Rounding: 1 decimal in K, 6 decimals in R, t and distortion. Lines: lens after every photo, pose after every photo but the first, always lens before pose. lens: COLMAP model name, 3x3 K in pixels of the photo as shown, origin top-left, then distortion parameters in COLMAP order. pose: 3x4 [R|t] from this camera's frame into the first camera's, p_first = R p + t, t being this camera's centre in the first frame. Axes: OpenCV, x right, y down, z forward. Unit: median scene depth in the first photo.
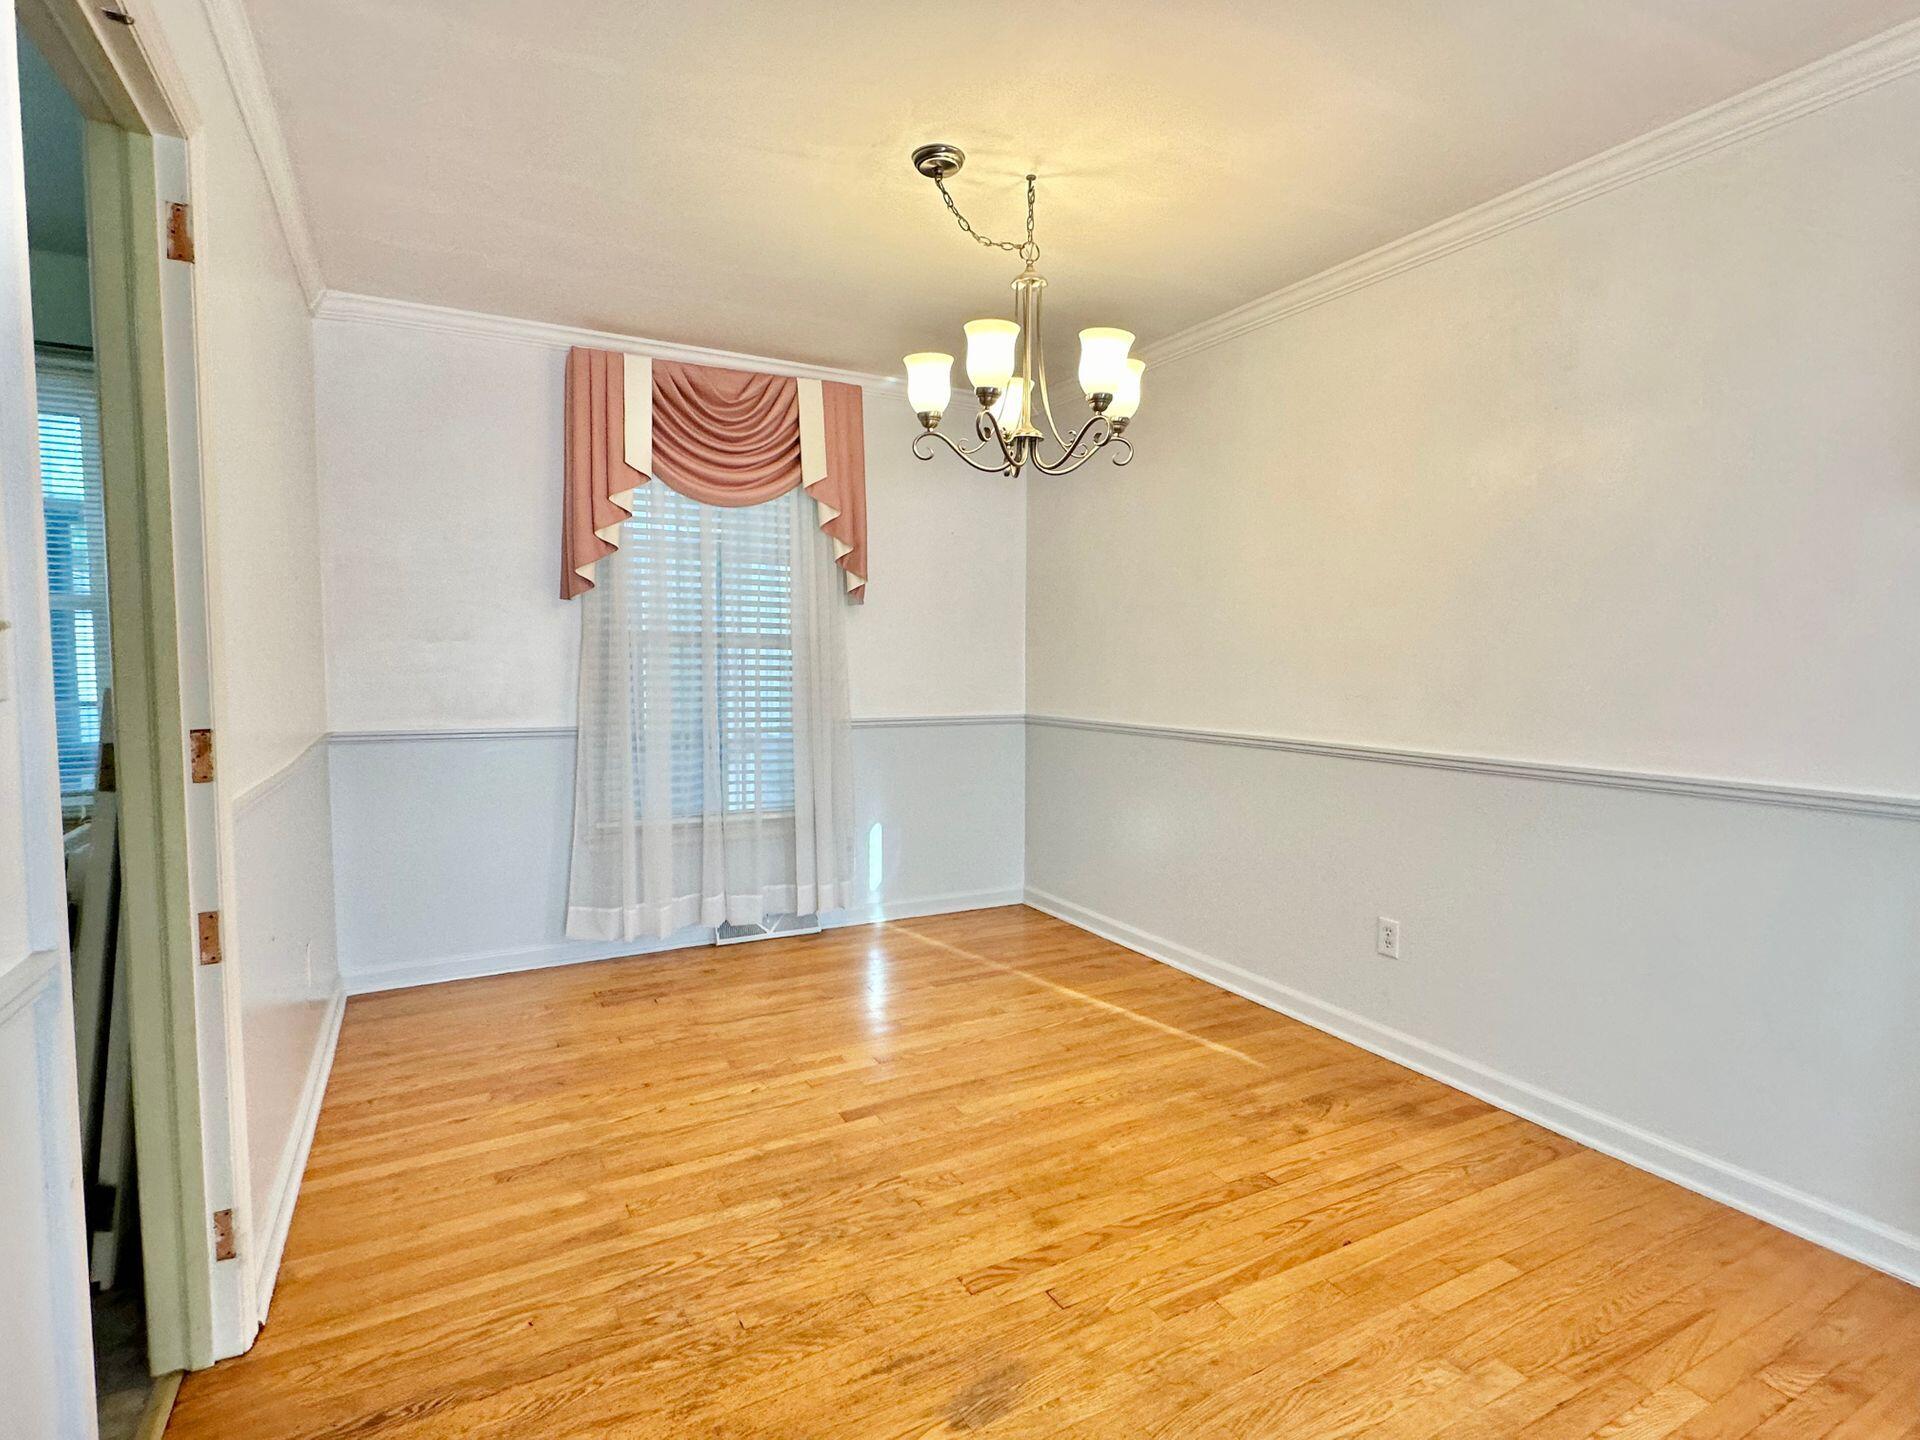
lens RADIAL K [[926.3, 0, 952.1], [0, 926.3, 722.2], [0, 0, 1]] dist [-0.003036, -0.000203]
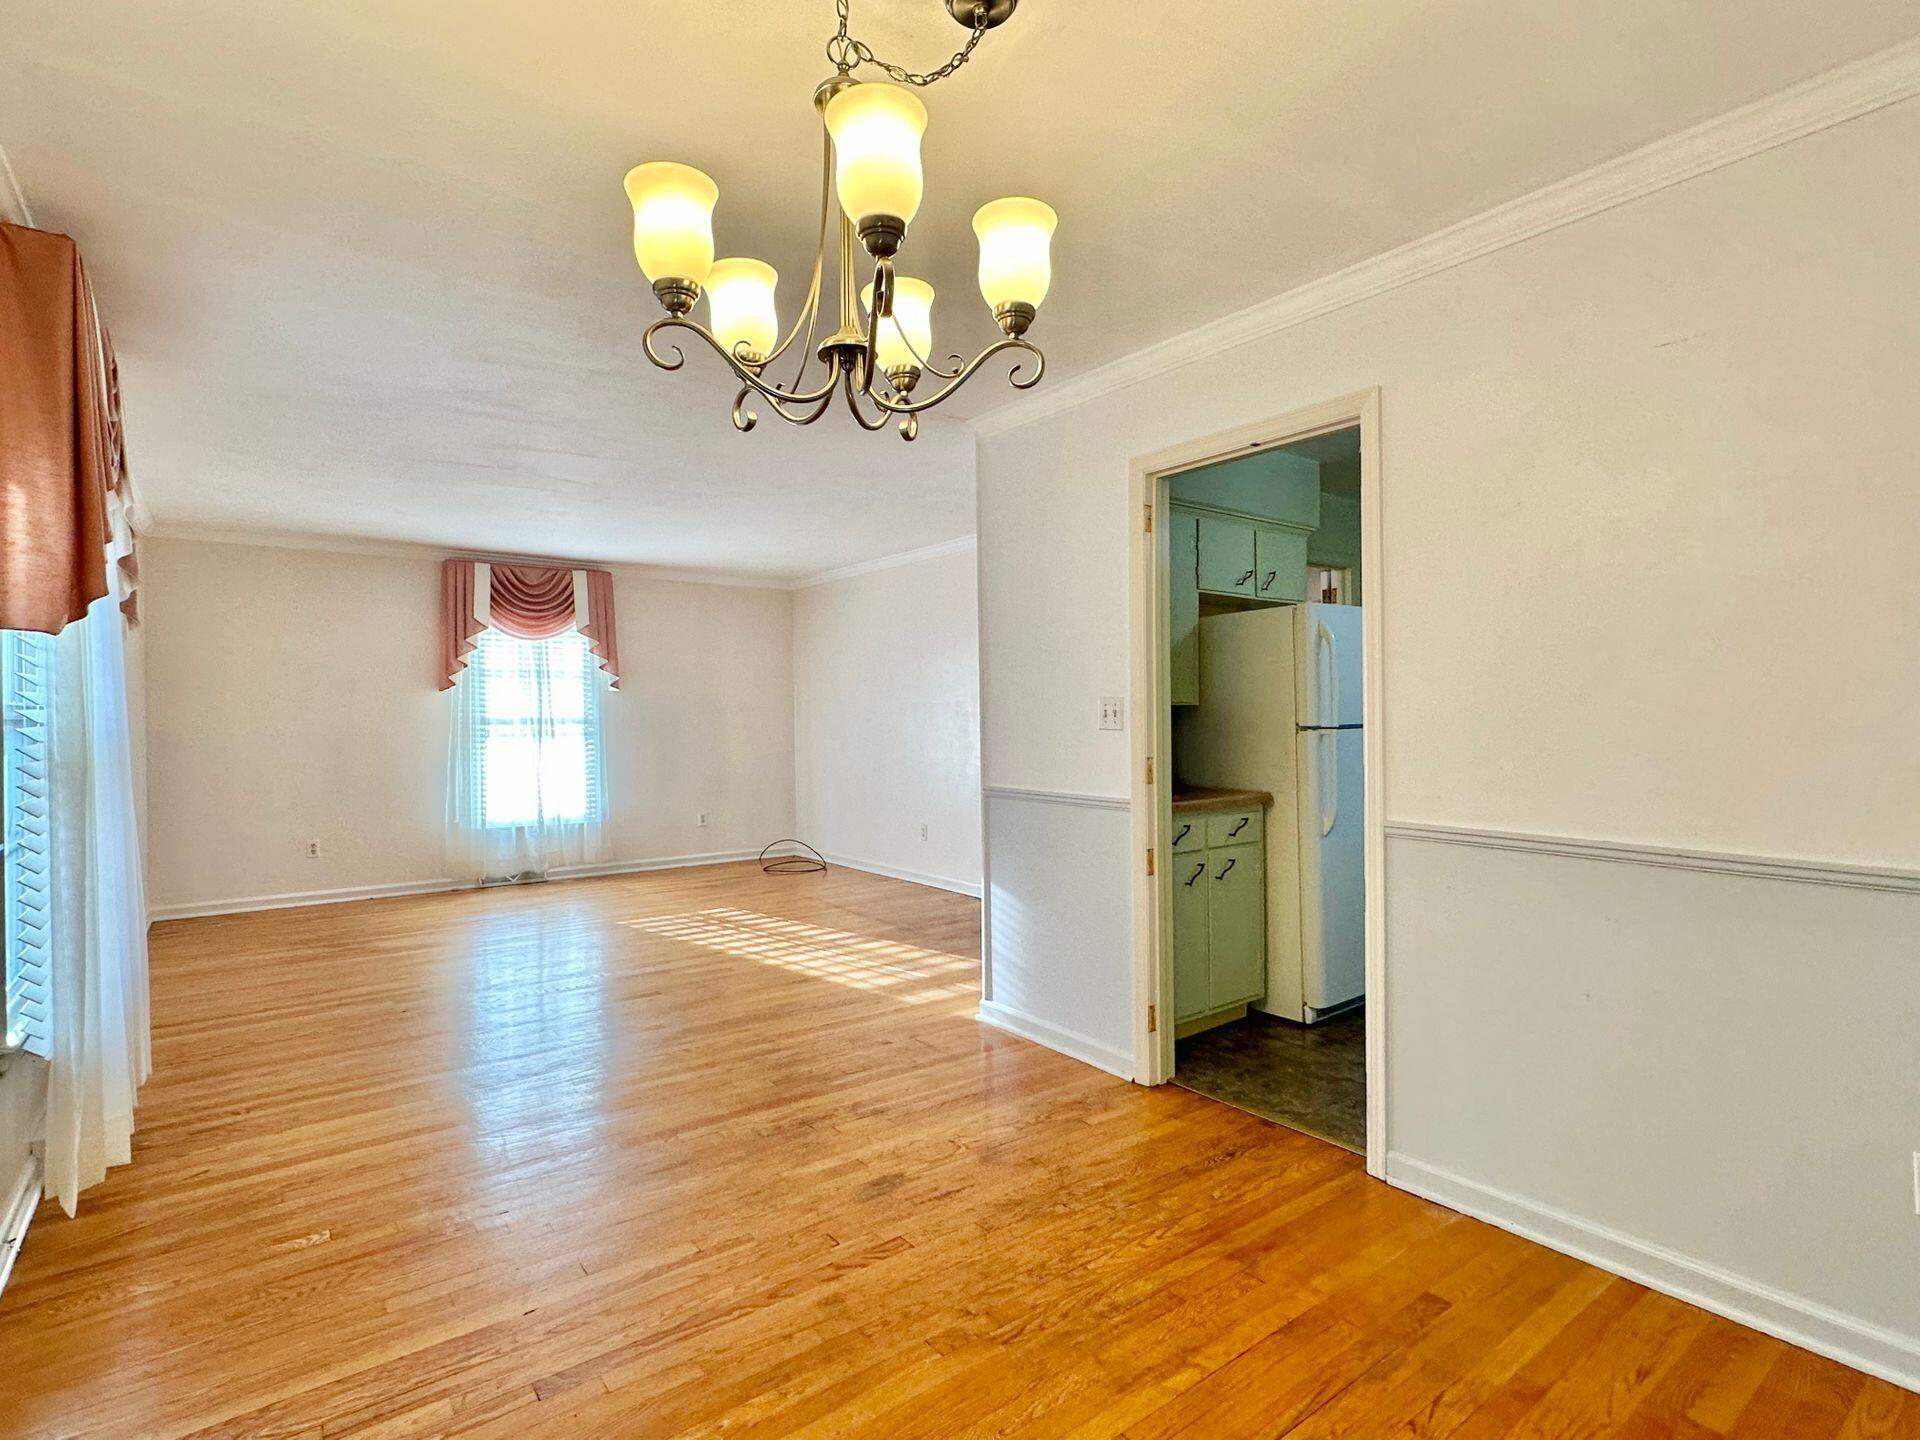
lens RADIAL K [[926.3, 0, 952.1], [0, 926.3, 722.2], [0, 0, 1]] dist [-0.003036, -0.000203]
pose [[-0.987433, -0.000312, -0.158039, 0.134766], [-0.013425, 0.996549, 0.081915, -0.152054], [0.157468, 0.083007, -0.984029, 1.978740]]
